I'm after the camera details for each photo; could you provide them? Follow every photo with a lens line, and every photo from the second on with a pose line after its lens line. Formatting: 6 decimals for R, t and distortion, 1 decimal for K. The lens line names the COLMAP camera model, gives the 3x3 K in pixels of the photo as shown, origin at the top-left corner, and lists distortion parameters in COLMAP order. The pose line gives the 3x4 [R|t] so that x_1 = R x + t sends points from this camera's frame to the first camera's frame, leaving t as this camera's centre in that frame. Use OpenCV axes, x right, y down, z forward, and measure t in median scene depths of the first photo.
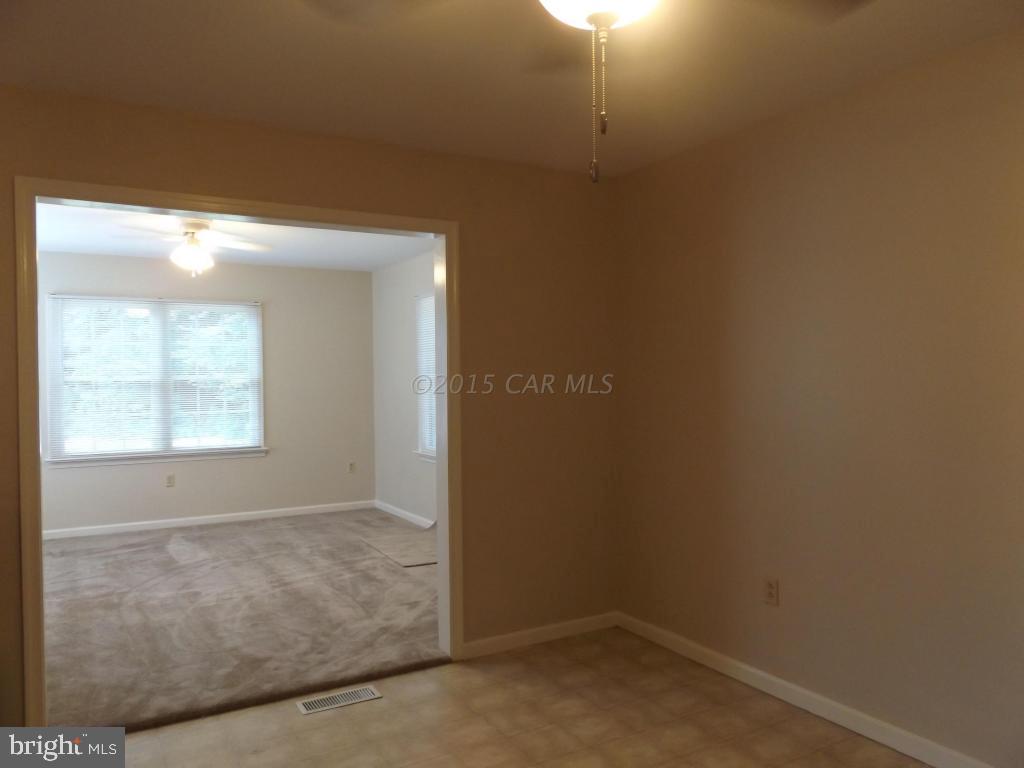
lens RADIAL K [[766.3, 0, 513.5], [0, 766.3, 393.2], [0, 0, 1]] dist [-0.001048, -0.007740]
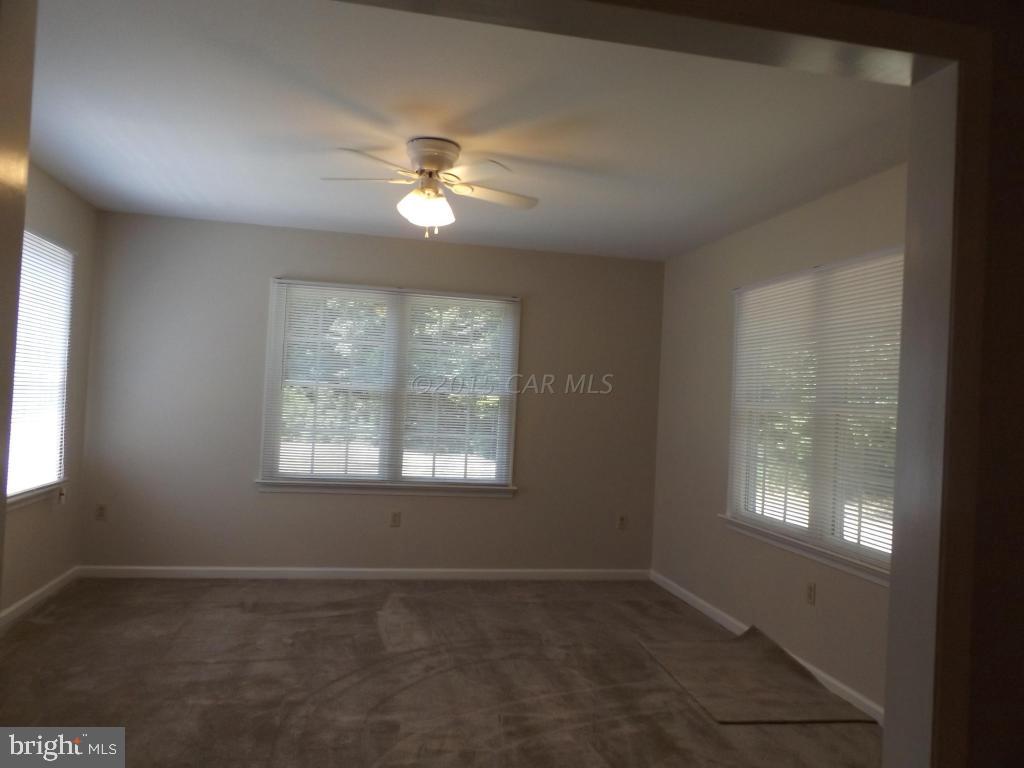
lens RADIAL K [[766.3, 0, 512.1], [0, 766.3, 385.1], [0, 0, 1]] dist [-0.001048, -0.007740]
pose [[0.946100, 0.051193, -0.319802, -0.112694], [-0.065841, 0.997211, -0.035153, -0.003470], [0.317111, 0.054315, 0.946832, 0.353785]]
